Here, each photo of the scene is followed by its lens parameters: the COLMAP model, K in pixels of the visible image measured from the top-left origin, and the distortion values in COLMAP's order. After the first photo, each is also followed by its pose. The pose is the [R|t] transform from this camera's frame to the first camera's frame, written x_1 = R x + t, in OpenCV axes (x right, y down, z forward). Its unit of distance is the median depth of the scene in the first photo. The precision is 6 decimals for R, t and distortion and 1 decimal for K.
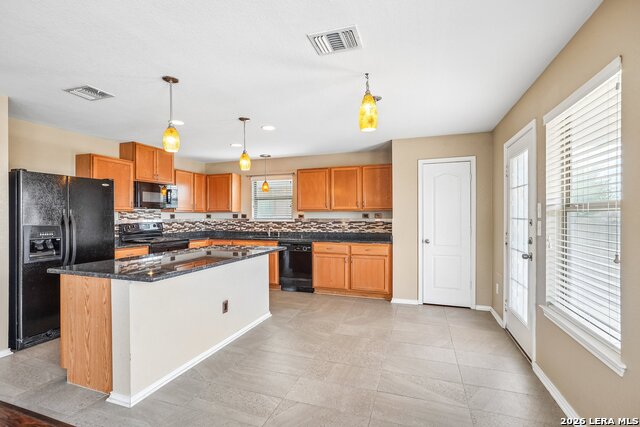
lens RADIAL K [[289.2, 0, 315.7], [0, 289.2, 214.8], [0, 0, 1]] dist [-0.001527, -0.000031]
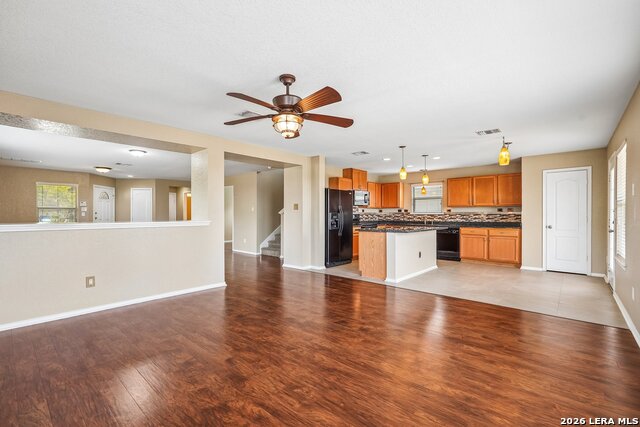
lens RADIAL K [[288.8, 0, 330.2], [0, 288.8, 213.9], [0, 0, 1]] dist [0.001761, 0.000416]
pose [[0.940050, 0.002028, -0.341031, -0.131729], [-0.001691, 0.999998, 0.001286, 0.023797], [0.341033, -0.000632, 0.940051, -0.634625]]
